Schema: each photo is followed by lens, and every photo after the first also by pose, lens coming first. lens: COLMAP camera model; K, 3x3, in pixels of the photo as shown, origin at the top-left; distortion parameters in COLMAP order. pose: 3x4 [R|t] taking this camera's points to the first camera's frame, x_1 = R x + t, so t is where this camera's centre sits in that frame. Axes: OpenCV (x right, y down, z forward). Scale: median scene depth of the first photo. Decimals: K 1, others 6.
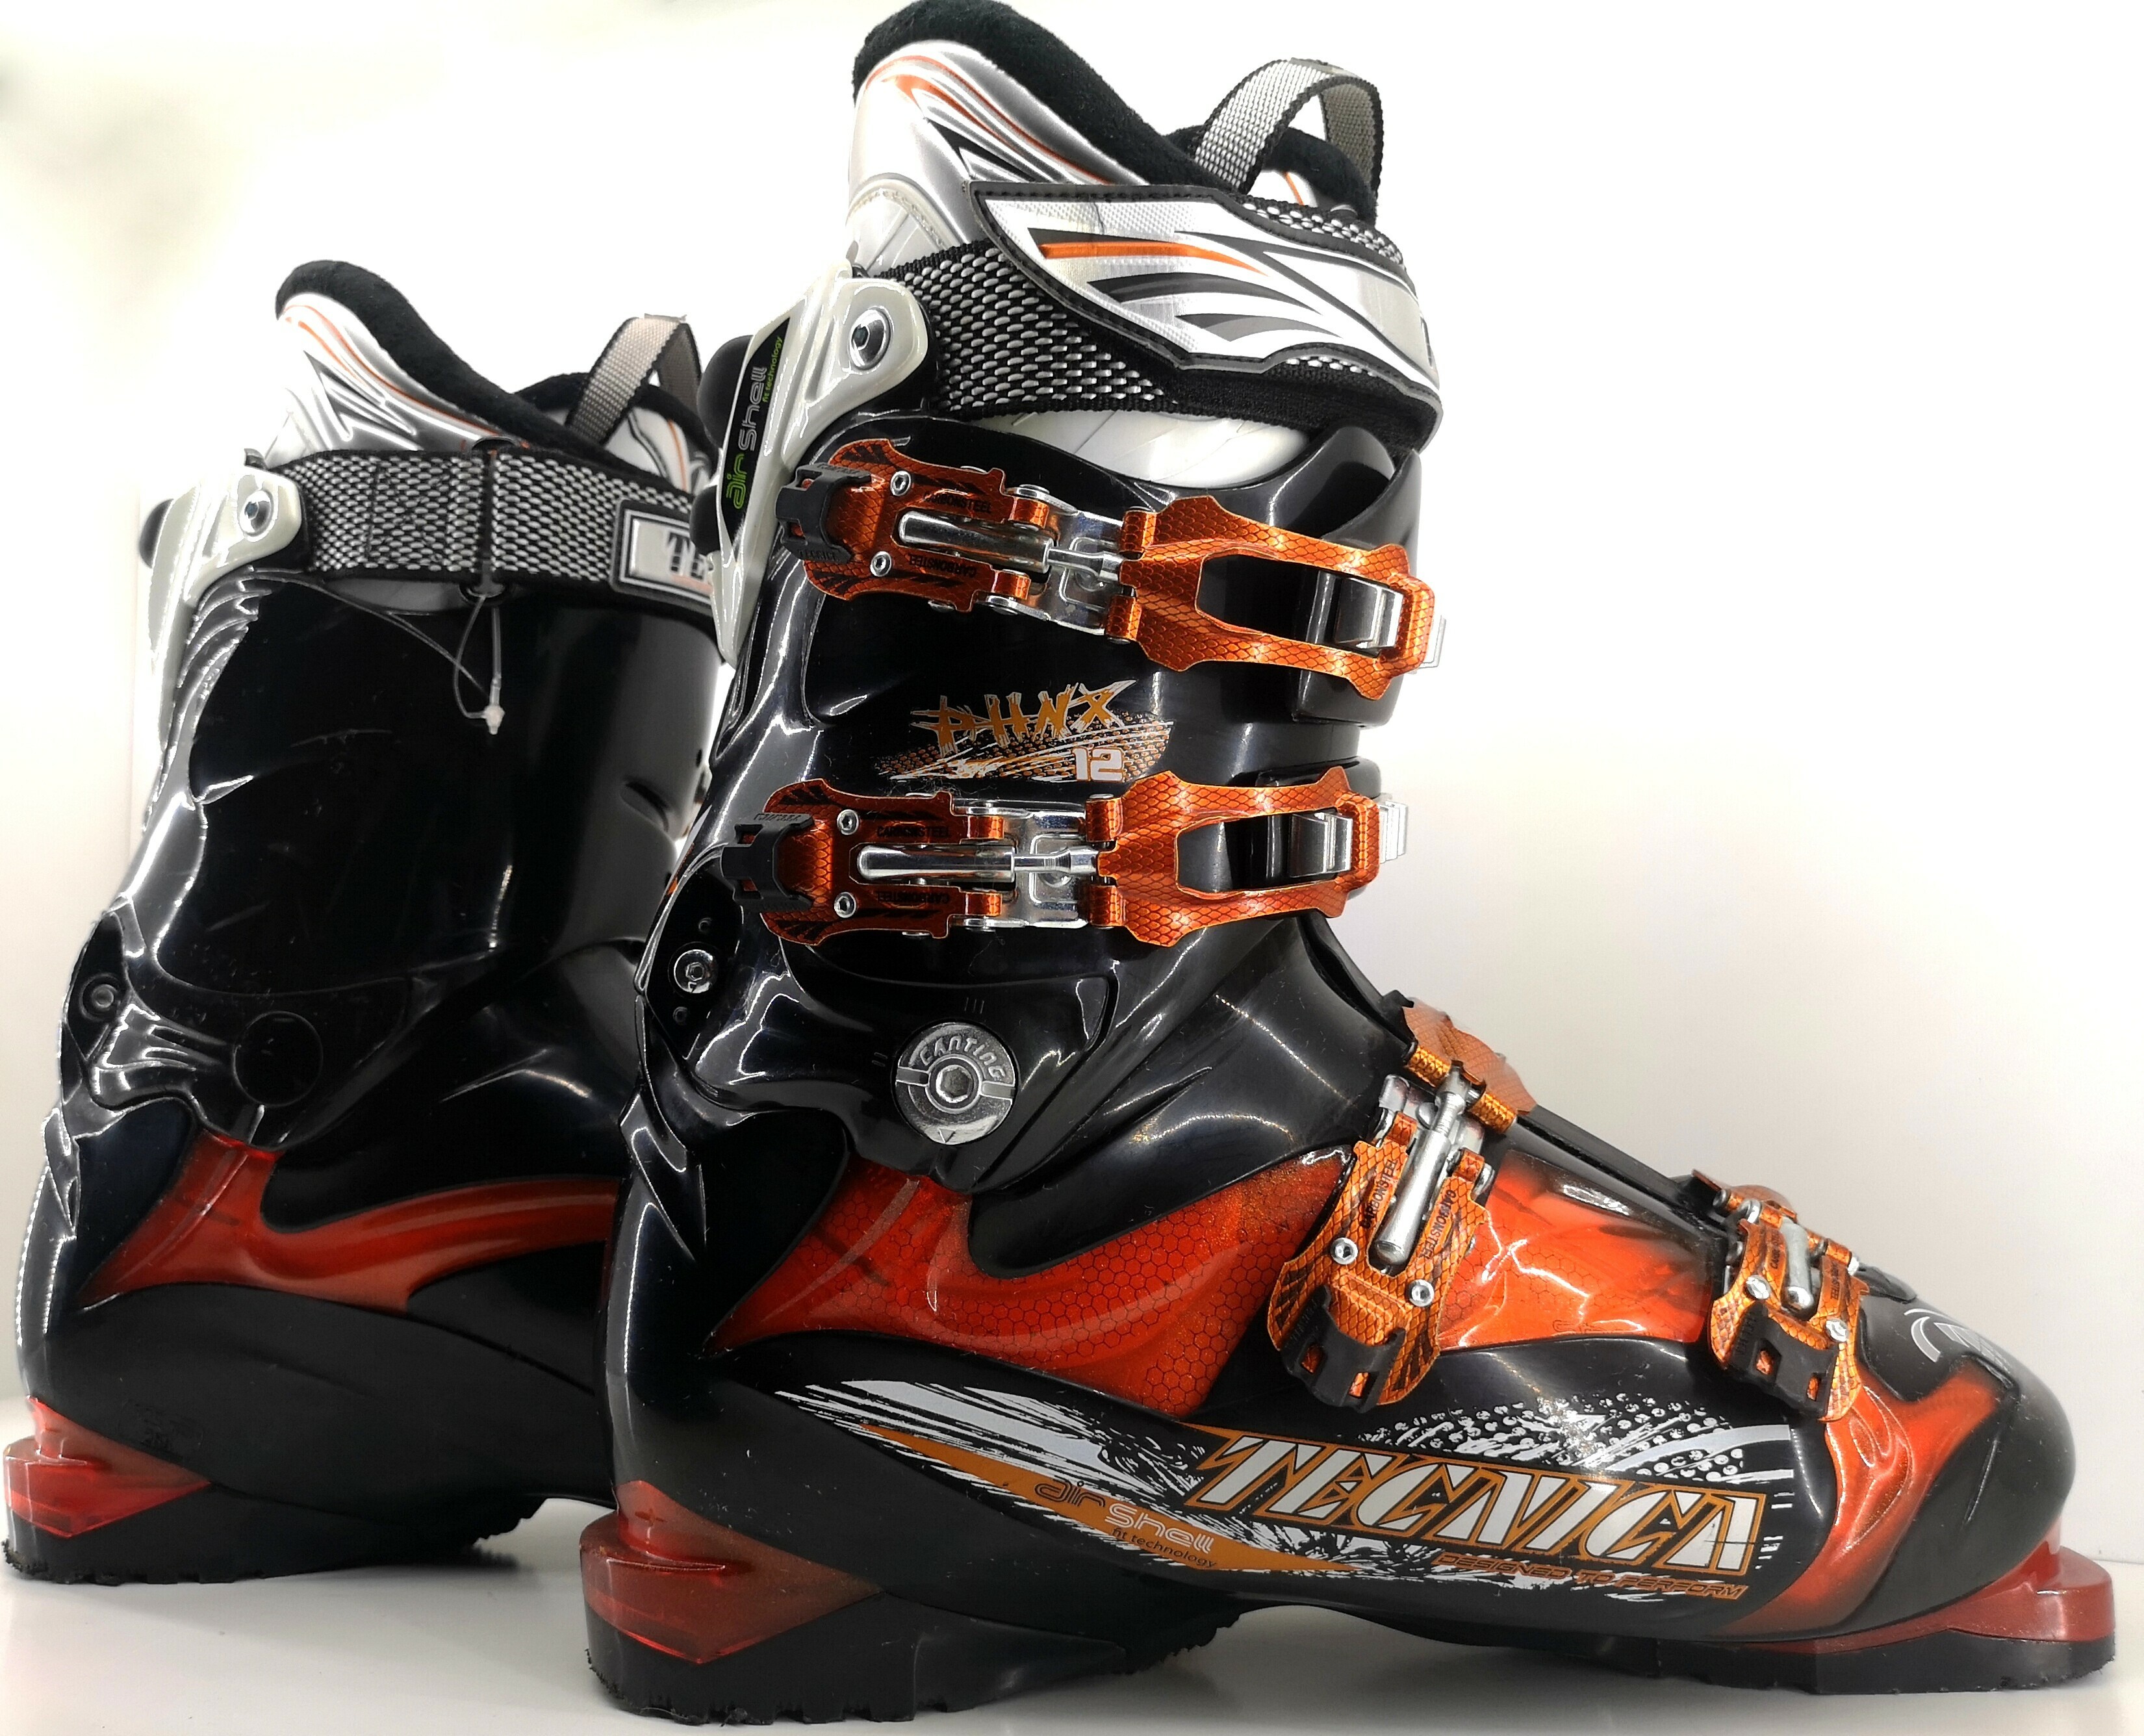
lens RADIAL K [[2136.5, 0, 1051.2], [0, 2136.5, 873.2], [0, 0, 1]] dist [0.033582, 0.000000]
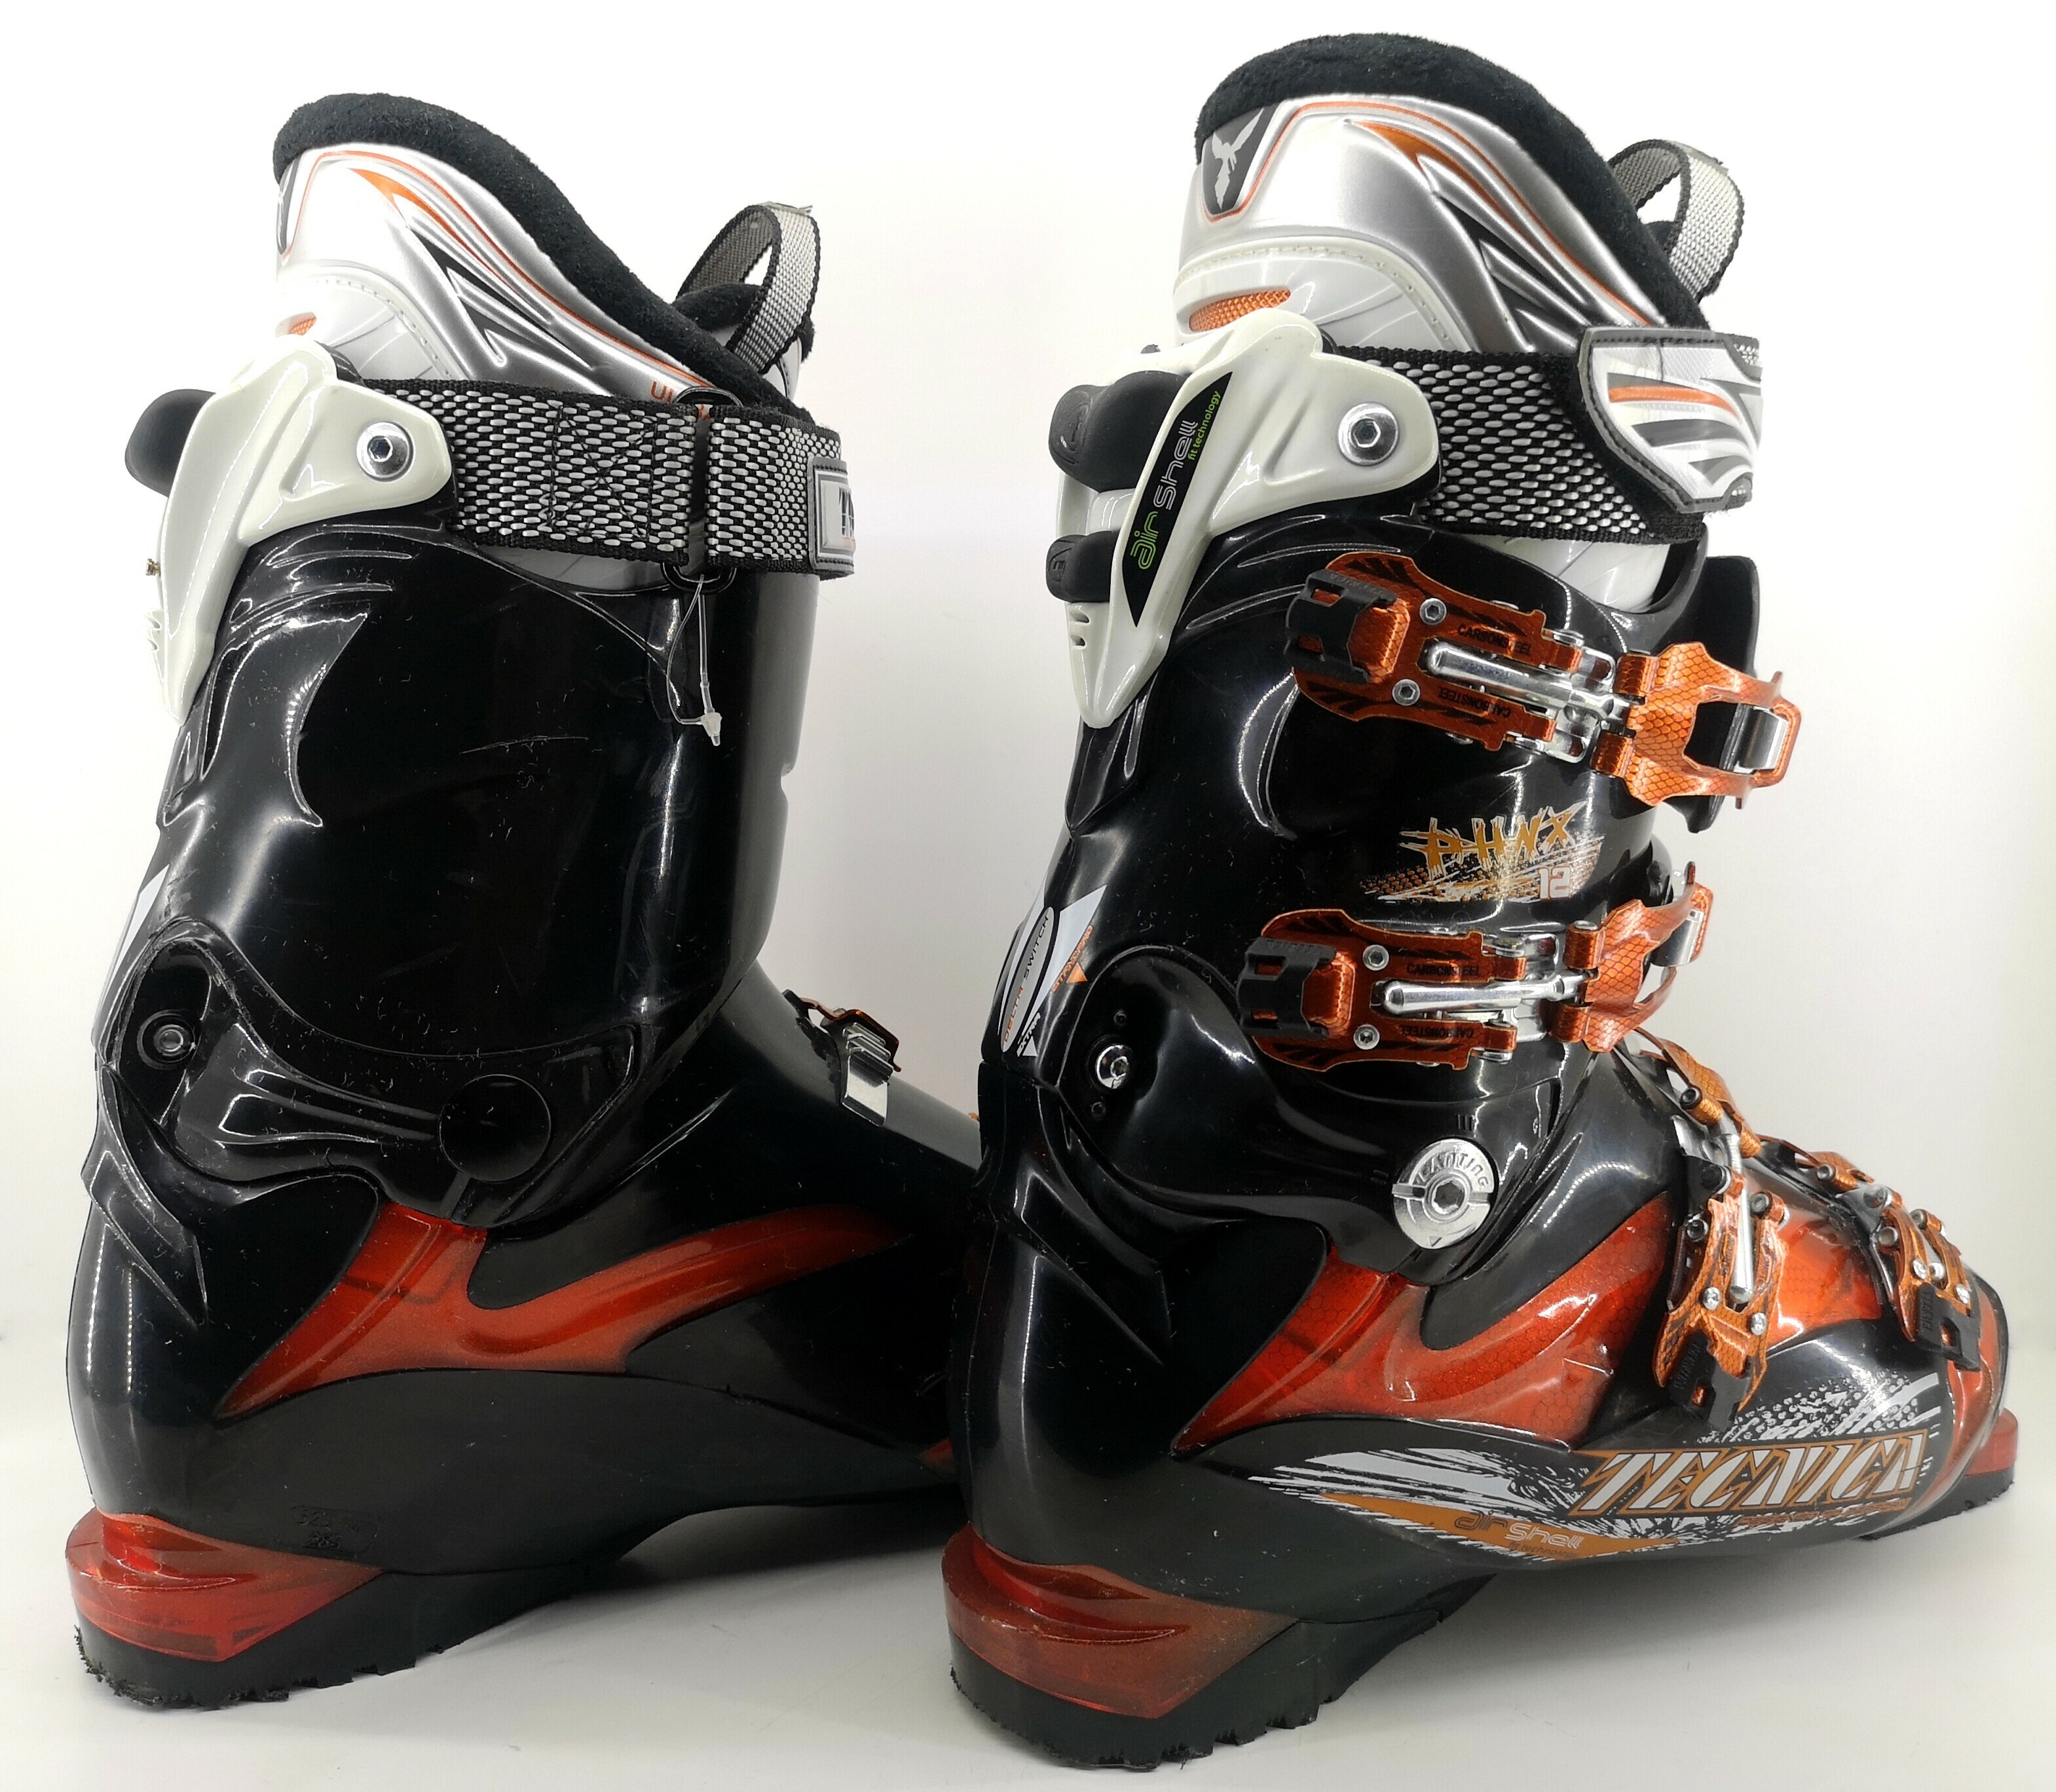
lens RADIAL K [[2128.5, 0, 1034.8], [0, 2128.5, 895.9], [0, 0, 1]] dist [0.024195, 0.000000]
pose [[0.879518, -0.049375, 0.473297, -0.675475], [-0.069530, 0.970595, 0.230459, -0.259040], [-0.470759, -0.235601, 0.850222, 0.217225]]
